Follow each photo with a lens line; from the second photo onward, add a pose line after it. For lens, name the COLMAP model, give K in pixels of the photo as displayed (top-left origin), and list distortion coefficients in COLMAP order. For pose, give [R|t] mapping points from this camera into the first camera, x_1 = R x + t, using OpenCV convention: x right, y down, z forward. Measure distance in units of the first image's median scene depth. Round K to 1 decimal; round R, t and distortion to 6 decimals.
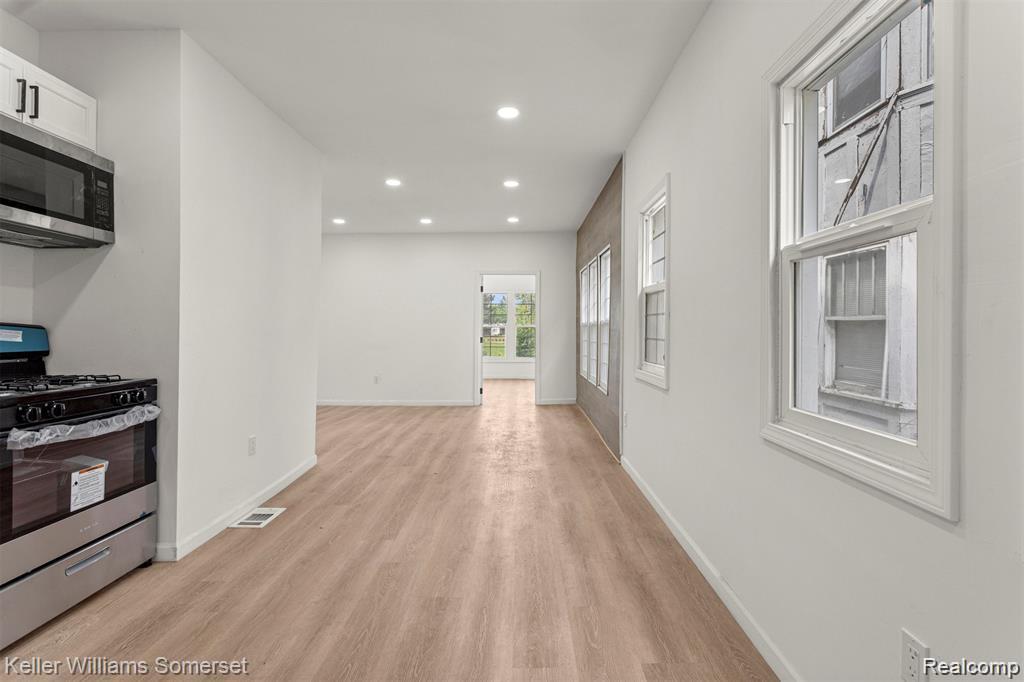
lens RADIAL K [[490.8, 0, 515.8], [0, 490.8, 326.3], [0, 0, 1]] dist [0.003061, 0.000601]
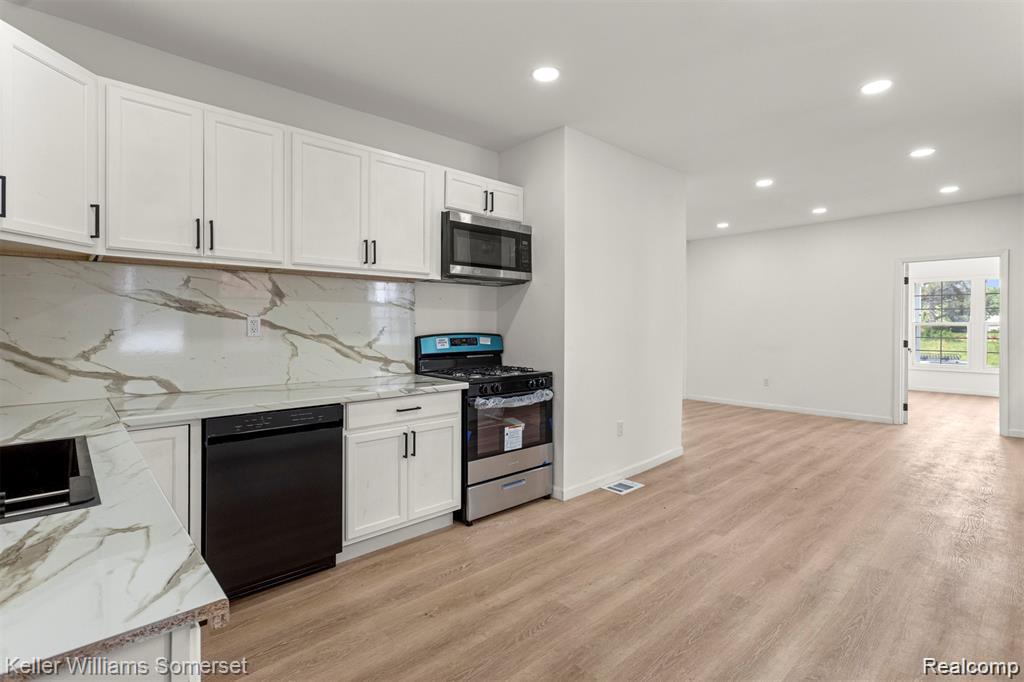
lens RADIAL K [[489.5, 0, 508.7], [0, 489.5, 322.3], [0, 0, 1]] dist [0.000231, 0.000220]
pose [[0.678449, -0.004627, -0.734633, 0.242308], [0.008257, 0.999965, 0.001327, -0.042936], [0.734602, -0.006967, 0.678463, -0.073853]]
